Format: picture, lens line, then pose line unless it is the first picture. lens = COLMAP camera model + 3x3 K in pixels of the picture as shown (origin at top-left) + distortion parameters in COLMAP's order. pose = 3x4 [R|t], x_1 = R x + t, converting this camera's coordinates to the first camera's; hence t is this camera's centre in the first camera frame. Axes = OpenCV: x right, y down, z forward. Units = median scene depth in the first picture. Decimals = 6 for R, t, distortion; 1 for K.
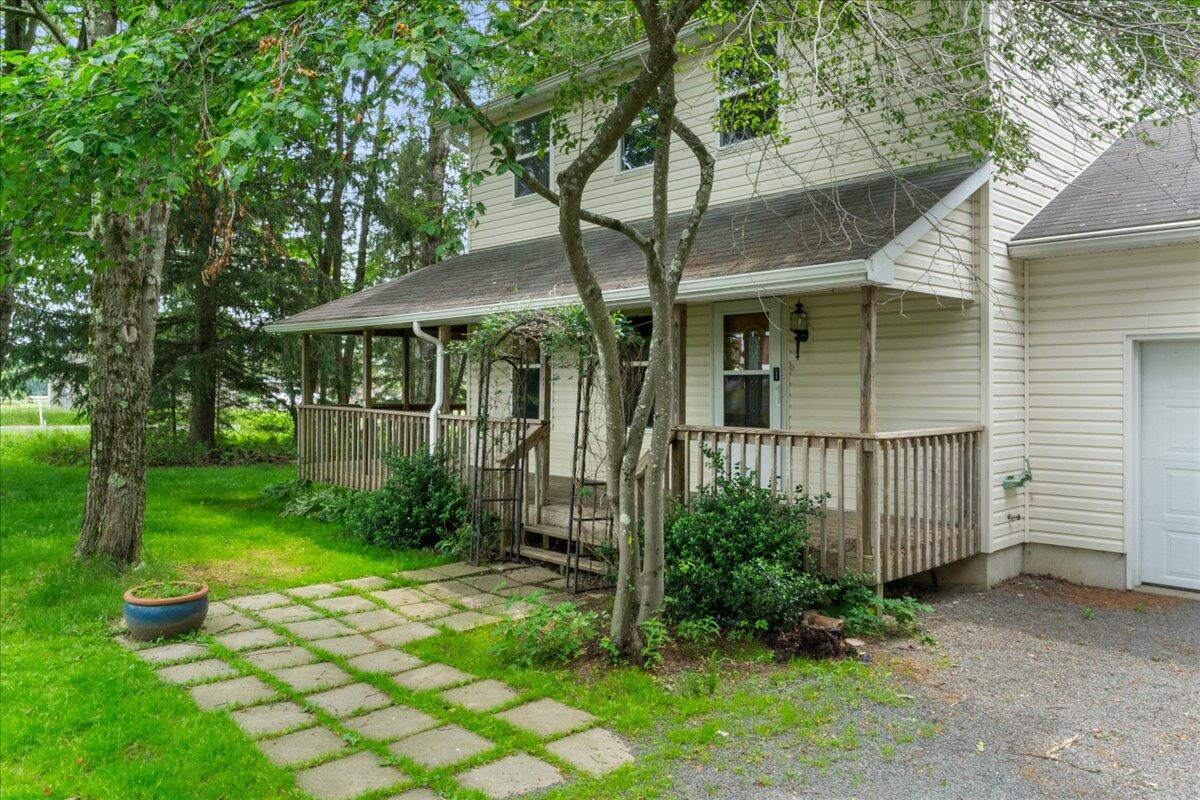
lens RADIAL K [[890.0, 0, 598.8], [0, 890.0, 396.2], [0, 0, 1]] dist [0.001611, 0.000322]
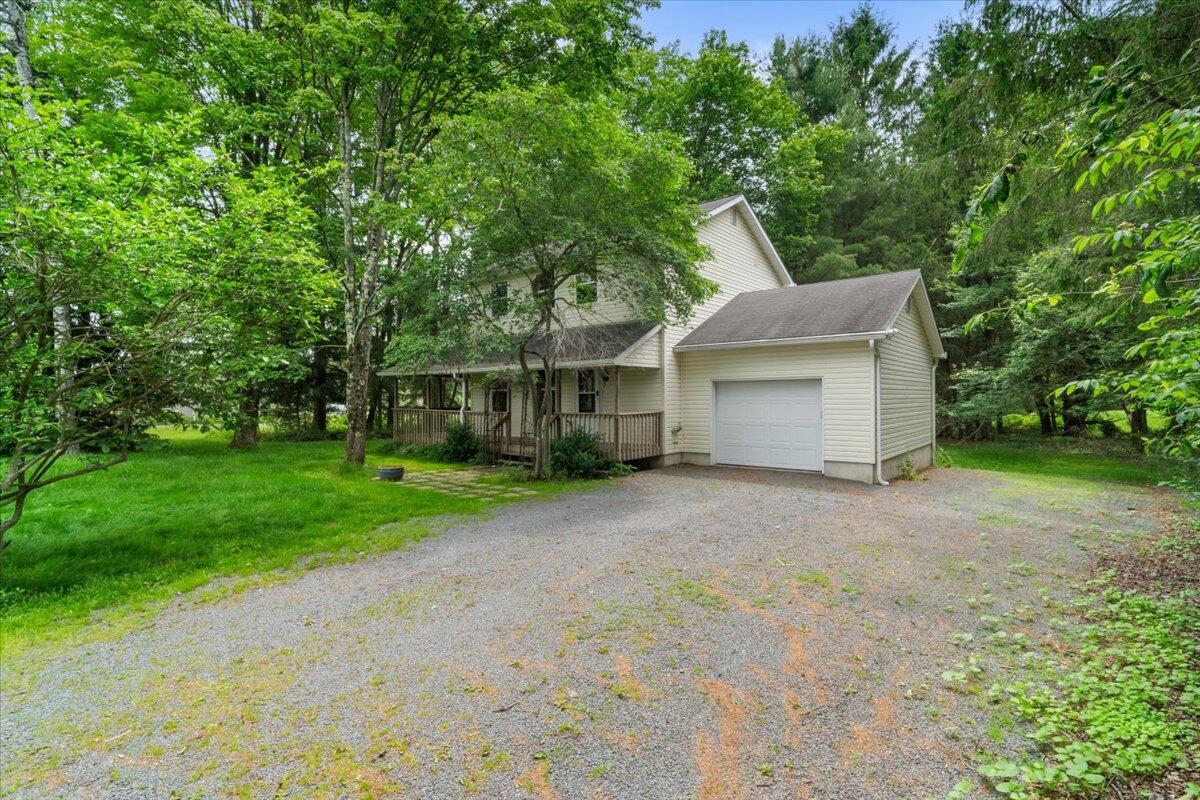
lens RADIAL K [[578.1, 0, 596.1], [0, 578.1, 408.7], [0, 0, 1]] dist [-0.015137, 0.006077]
pose [[0.993562, -0.013536, 0.112476, 0.002125], [0.012579, 0.999878, 0.009218, 0.005586], [-0.112587, -0.007744, 0.993612, -0.845827]]
